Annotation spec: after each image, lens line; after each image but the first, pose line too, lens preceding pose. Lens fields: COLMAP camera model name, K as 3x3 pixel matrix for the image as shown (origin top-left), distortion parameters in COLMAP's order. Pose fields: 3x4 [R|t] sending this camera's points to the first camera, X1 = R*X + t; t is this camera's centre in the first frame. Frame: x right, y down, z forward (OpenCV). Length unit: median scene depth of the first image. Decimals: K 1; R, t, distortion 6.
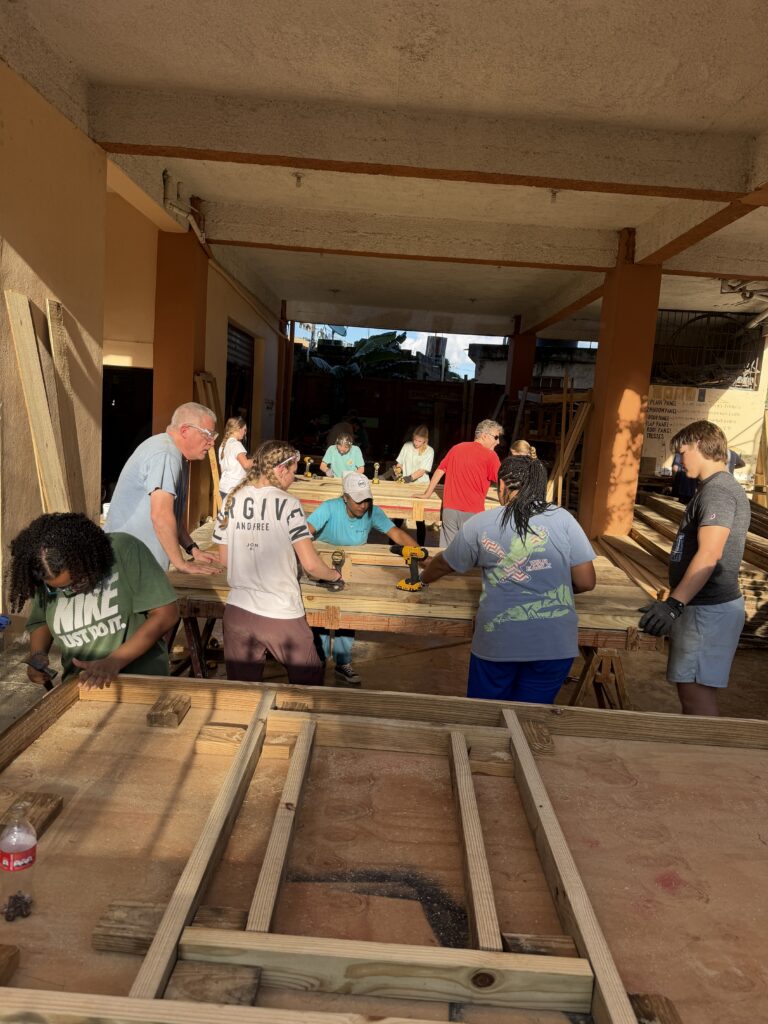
lens RADIAL K [[725.6, 0, 383.0], [0, 725.6, 514.4], [0, 0, 1]] dist [0.008484, -0.023000]
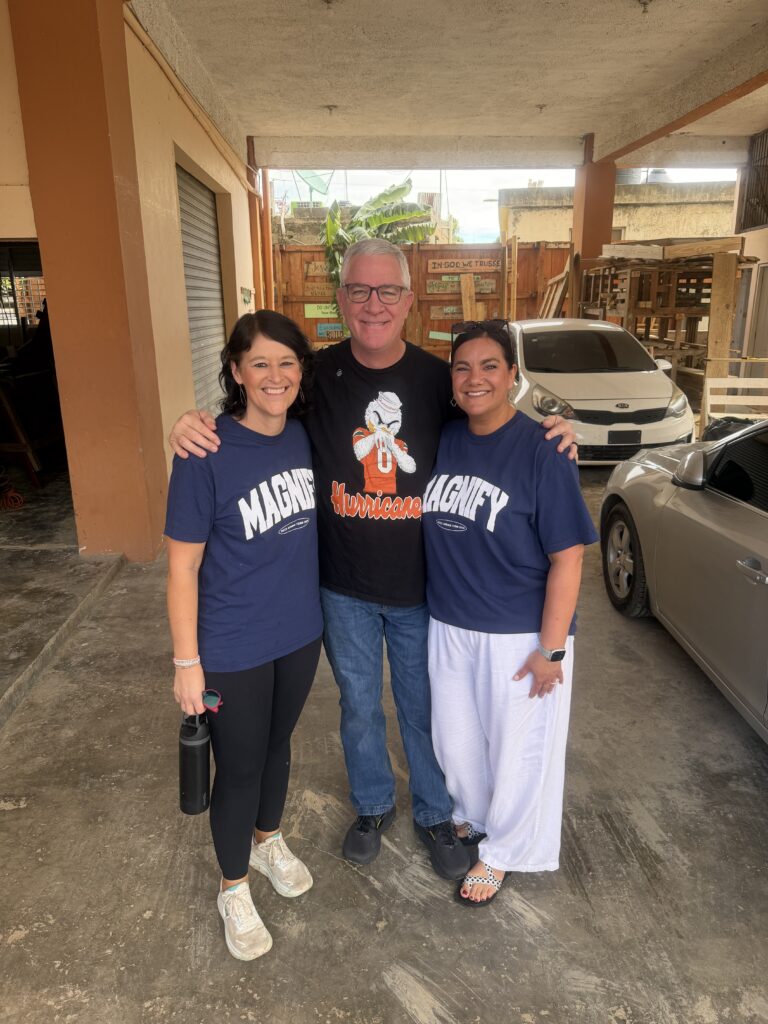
lens RADIAL K [[725.6, 0, 381.4], [0, 725.6, 507.2], [0, 0, 1]] dist [0.008484, -0.023000]
pose [[0.995033, -0.093593, 0.033907, -0.059608], [0.087551, 0.984901, 0.149349, -0.039024], [-0.047373, -0.145639, 0.988203, 0.240842]]
